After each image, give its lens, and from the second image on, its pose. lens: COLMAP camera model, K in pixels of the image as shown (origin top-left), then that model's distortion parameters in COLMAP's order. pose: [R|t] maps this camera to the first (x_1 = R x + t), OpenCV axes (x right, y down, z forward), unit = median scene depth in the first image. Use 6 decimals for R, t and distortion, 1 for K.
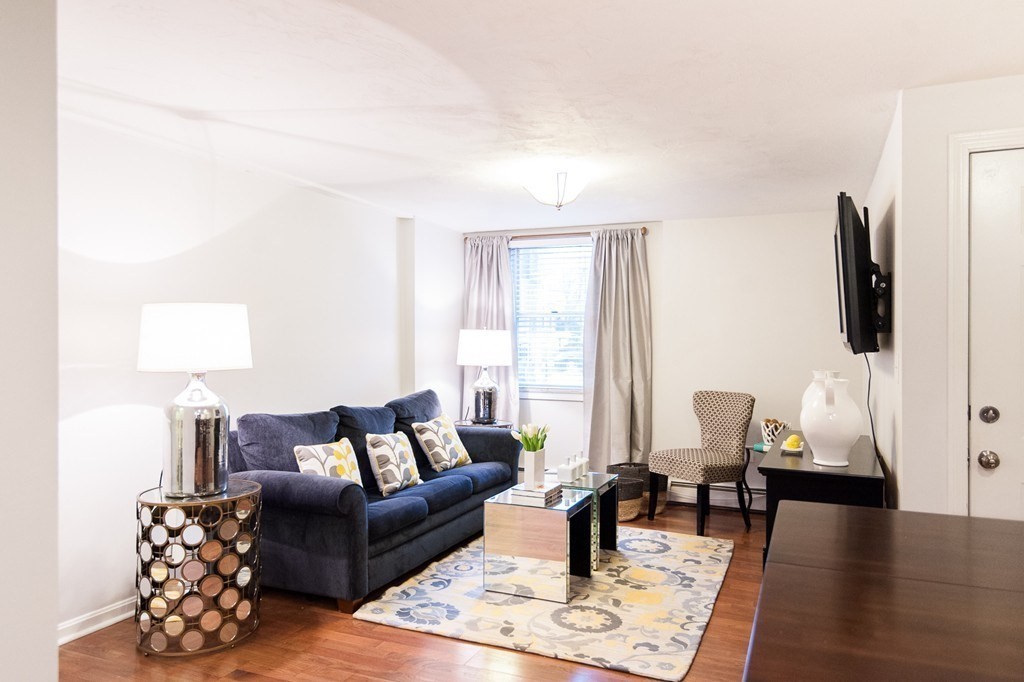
lens RADIAL K [[700.5, 0, 498.0], [0, 700.5, 337.5], [0, 0, 1]] dist [0.013984, -0.010240]
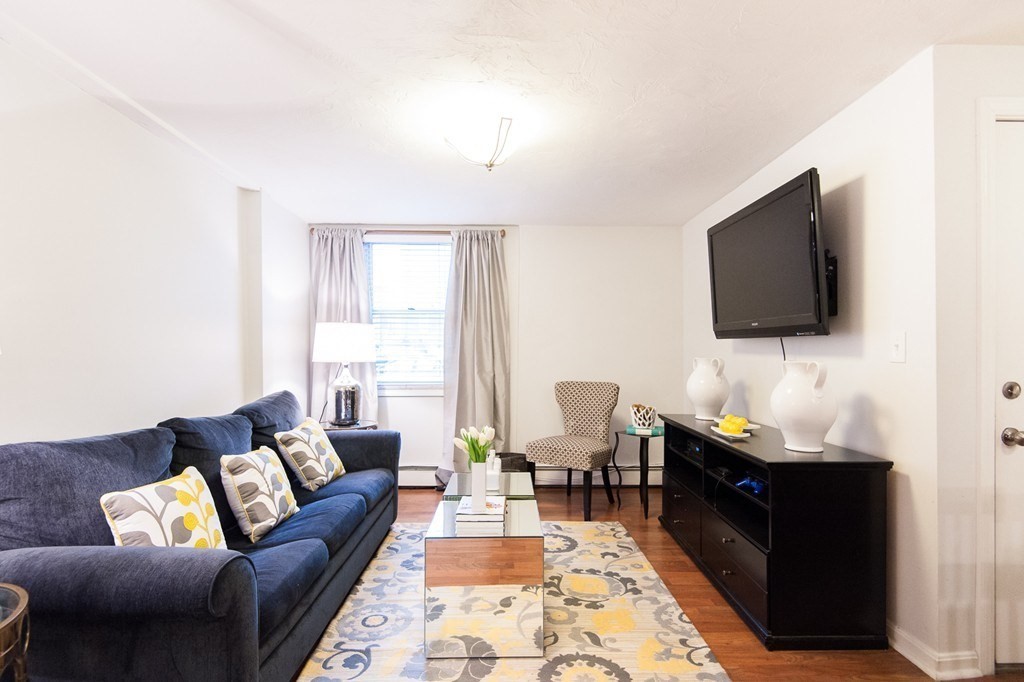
lens RADIAL K [[499.9, 0, 513.9], [0, 499.9, 345.4], [0, 0, 1]] dist [0.000174, -0.006698]
pose [[0.902928, -0.001040, 0.429790, -0.155484], [0.003754, 0.999978, -0.005468, 0.033882], [-0.429774, 0.006551, 0.902913, 0.471179]]
